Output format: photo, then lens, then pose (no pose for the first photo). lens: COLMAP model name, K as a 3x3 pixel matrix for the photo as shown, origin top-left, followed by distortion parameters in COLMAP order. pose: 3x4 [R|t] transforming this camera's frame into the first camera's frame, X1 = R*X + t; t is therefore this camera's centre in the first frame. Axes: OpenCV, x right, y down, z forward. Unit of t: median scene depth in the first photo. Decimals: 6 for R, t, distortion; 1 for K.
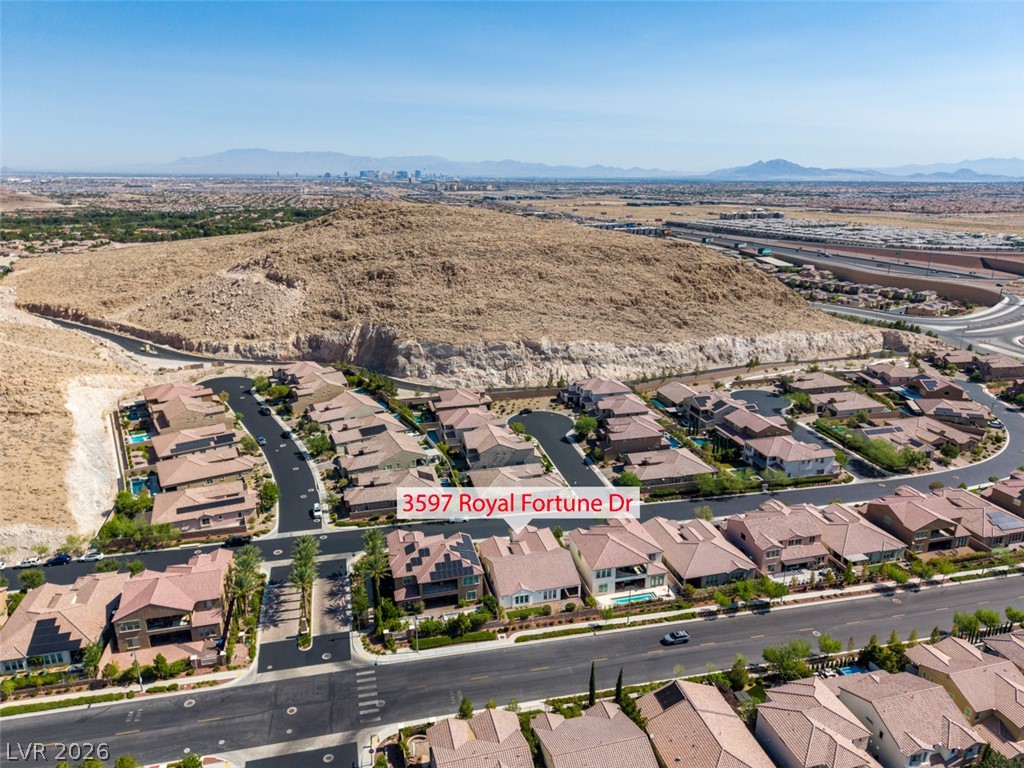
lens RADIAL K [[681.9, 0, 515.3], [0, 681.9, 398.2], [0, 0, 1]] dist [0.040184, -0.044458]
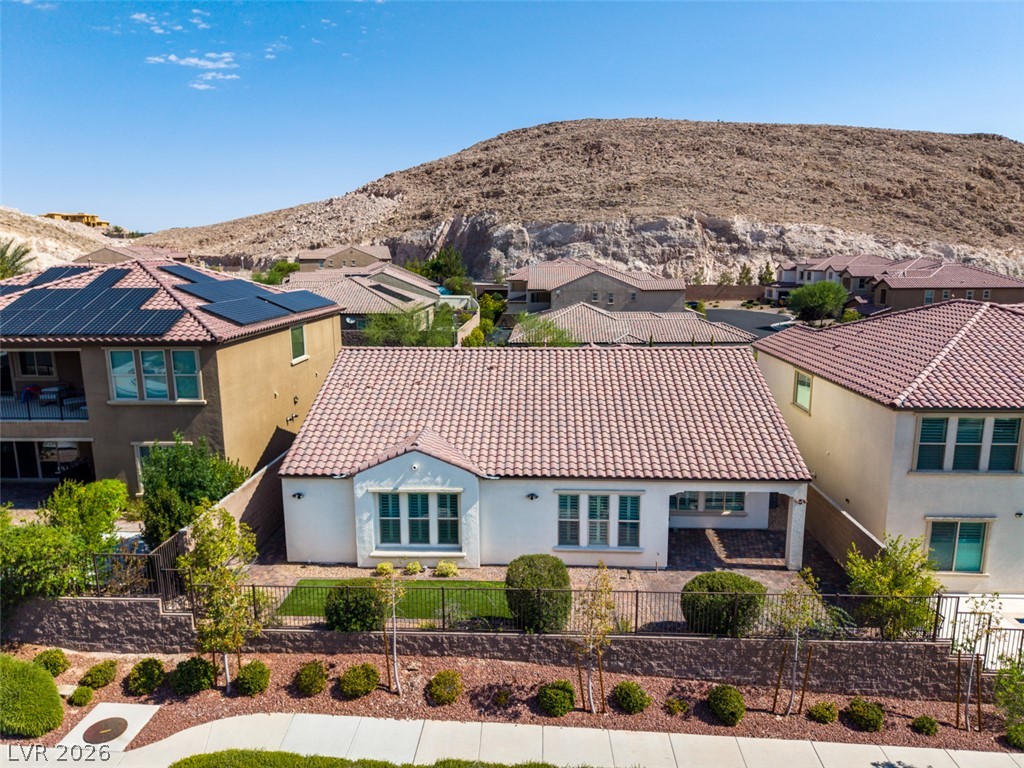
lens RADIAL K [[681.9, 0, 513.4], [0, 681.9, 390.9], [0, 0, 1]] dist [0.040184, -0.044458]
pose [[0.954293, 0.049270, -0.294783, 0.052415], [-0.087177, 0.989315, -0.116860, 0.187505], [0.285876, 0.137217, 0.948392, 0.565675]]
